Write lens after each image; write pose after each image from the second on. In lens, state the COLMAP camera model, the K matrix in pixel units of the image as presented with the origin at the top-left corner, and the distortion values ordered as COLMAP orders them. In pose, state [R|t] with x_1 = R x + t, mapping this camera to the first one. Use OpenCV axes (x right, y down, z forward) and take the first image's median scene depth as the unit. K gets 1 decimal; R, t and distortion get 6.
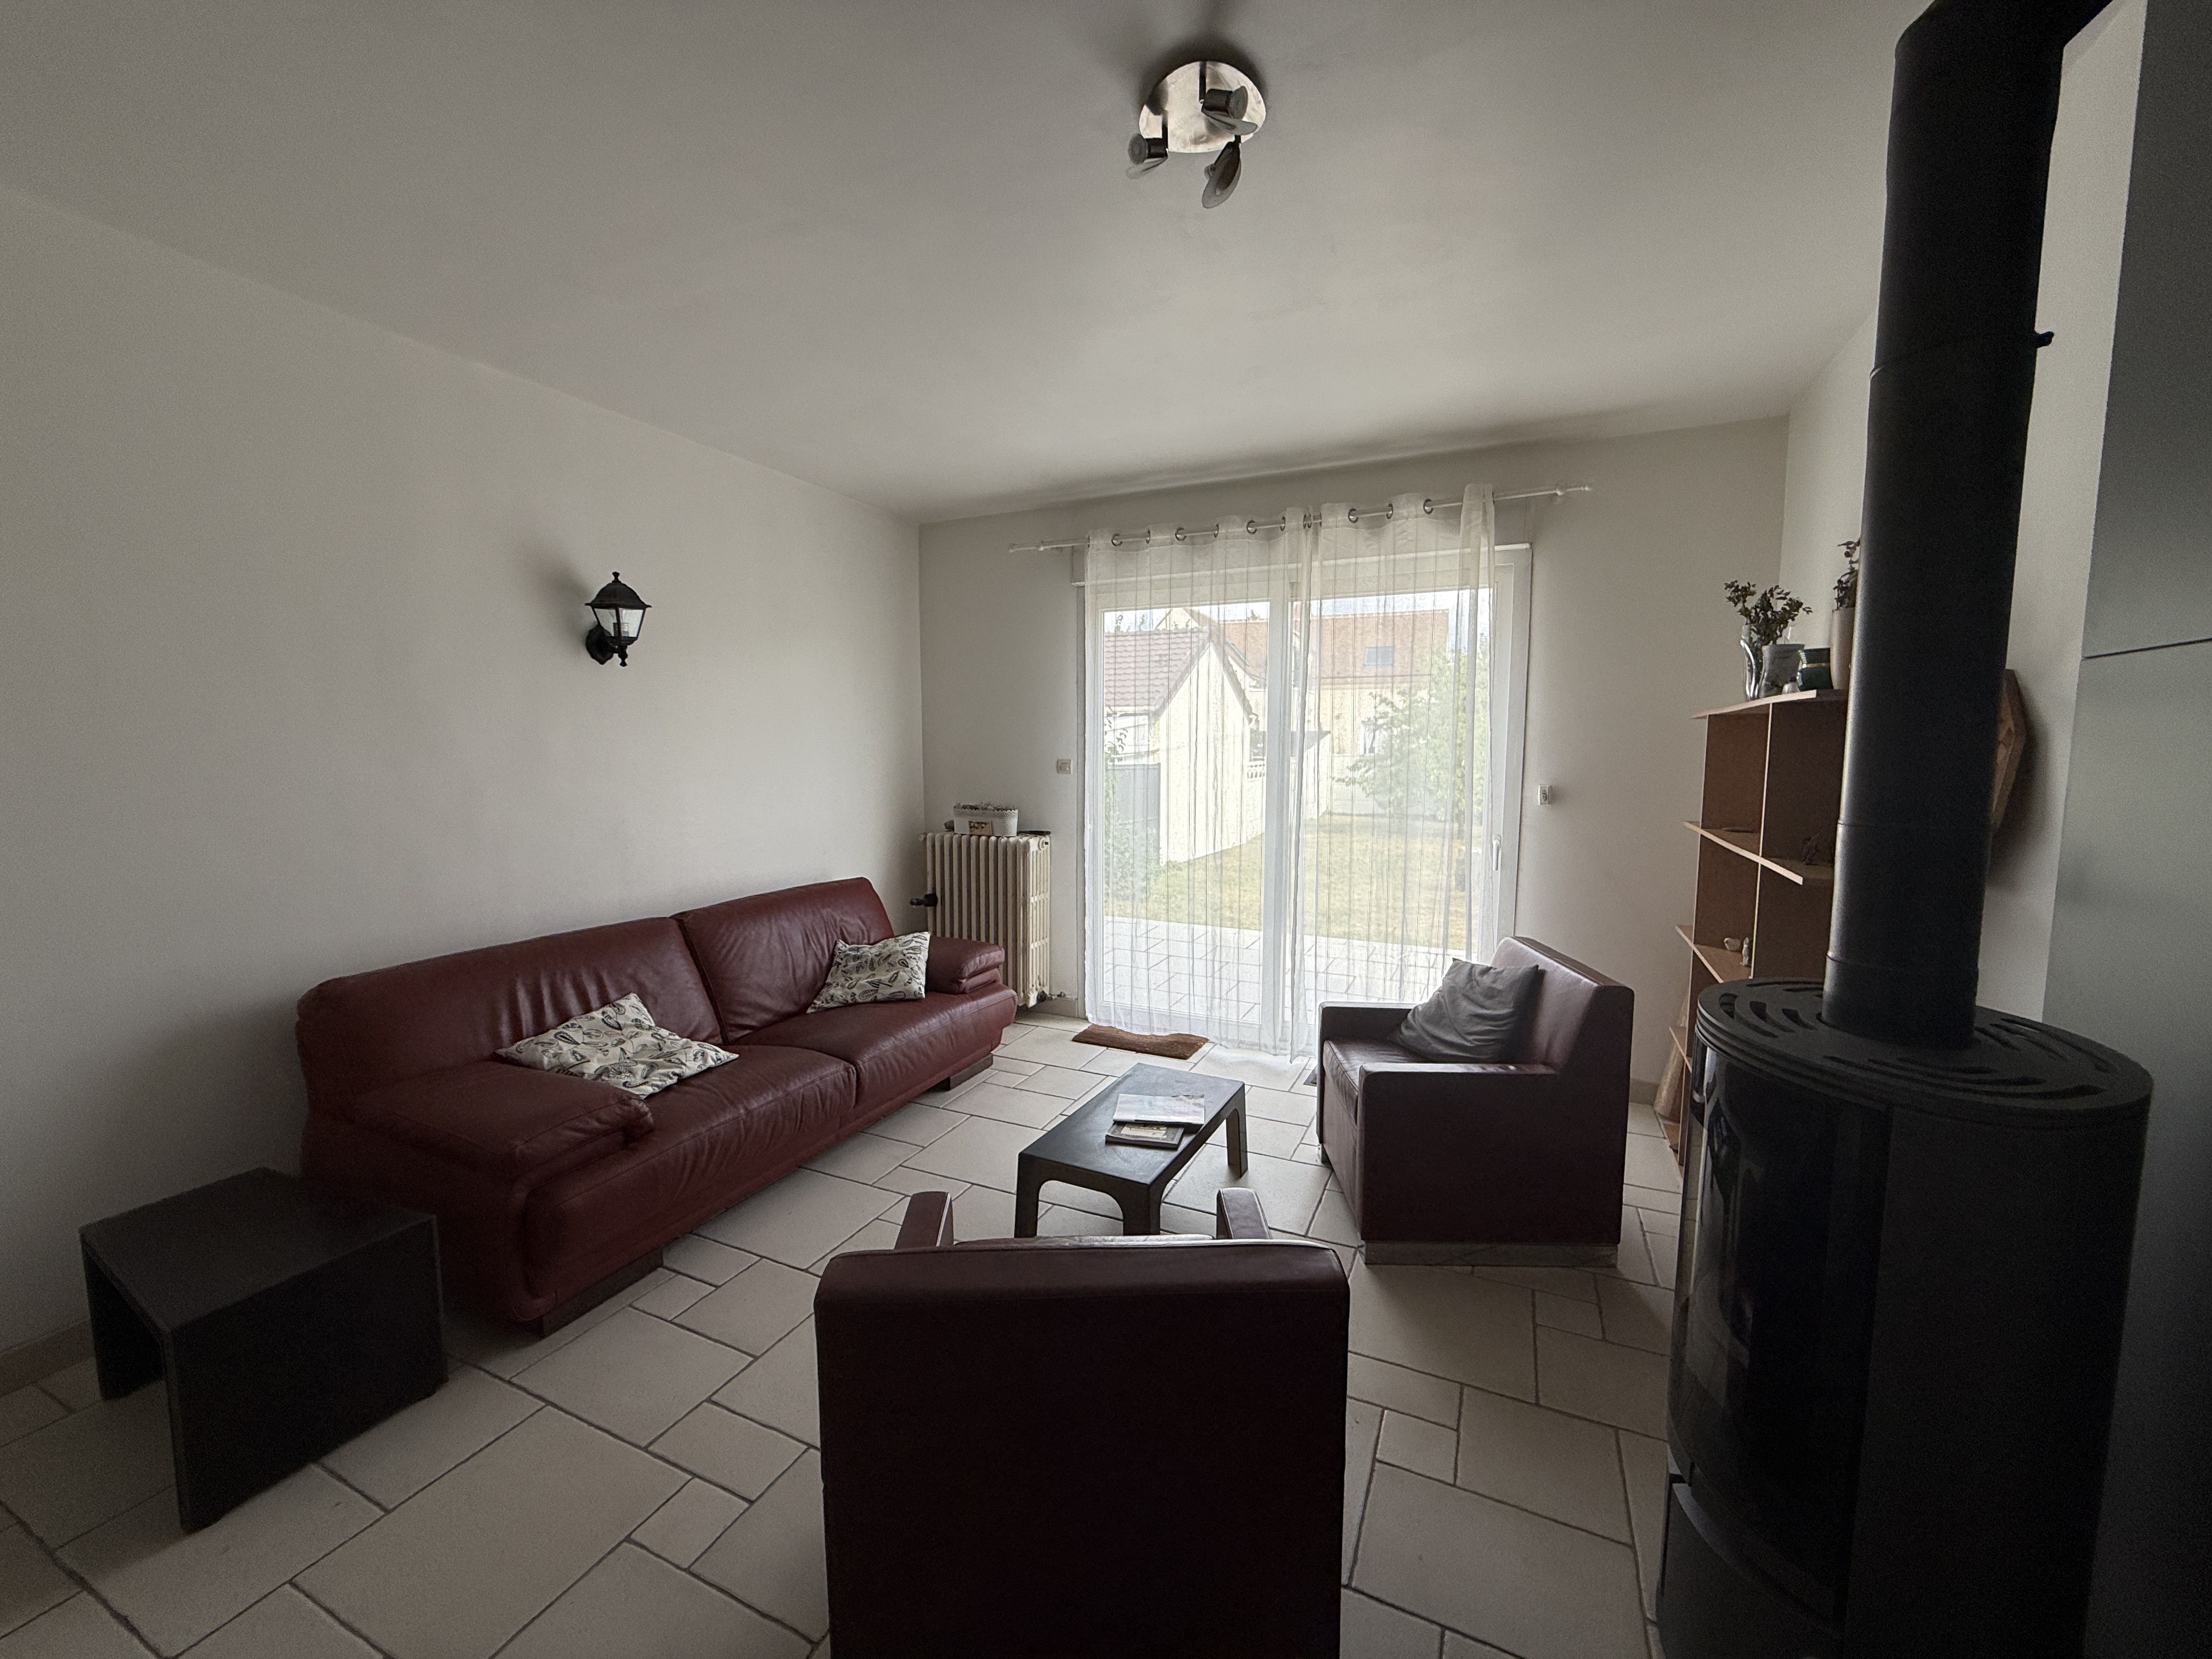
lens RADIAL K [[876.7, 0, 1104.7], [0, 876.7, 827.7], [0, 0, 1]] dist [0.000413, -0.000047]
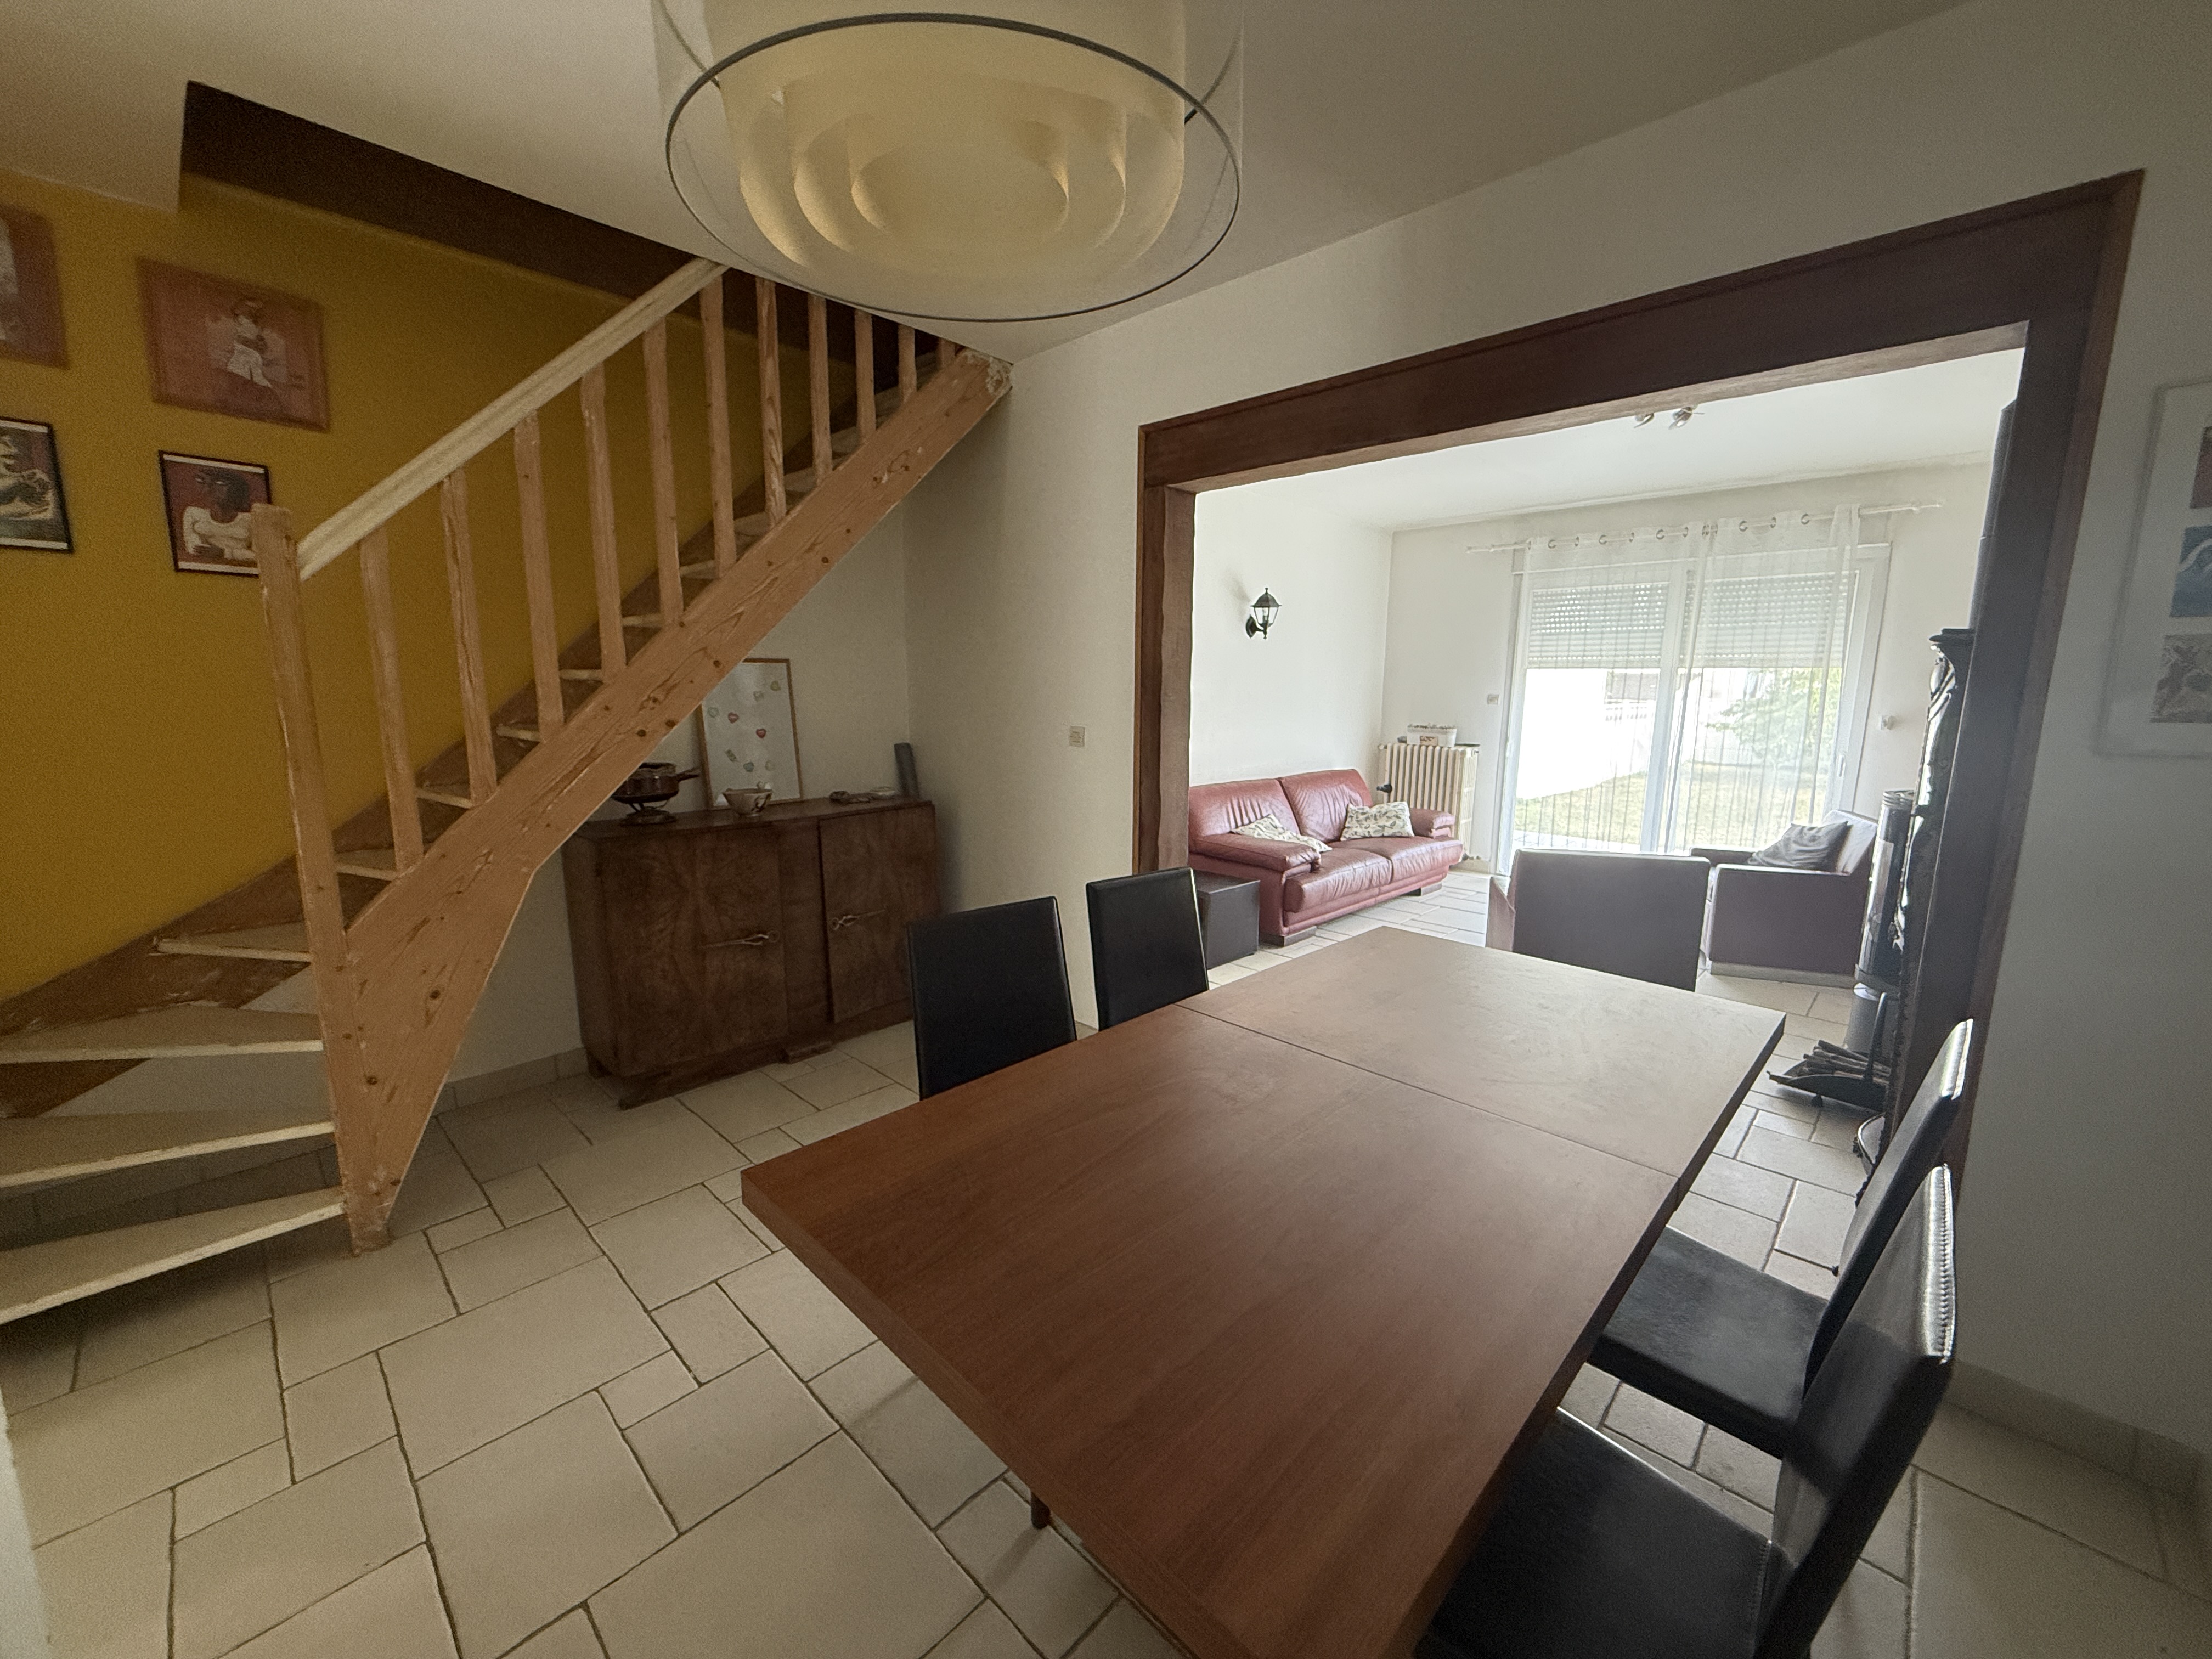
lens RADIAL K [[876.7, 0, 1105.1], [0, 876.7, 828.1], [0, 0, 1]] dist [0.000413, -0.000047]
pose [[0.943595, 0.060706, -0.325489, -0.208300], [-0.038625, 0.996519, 0.073883, 0.074357], [0.328841, -0.057143, 0.942655, -0.737516]]
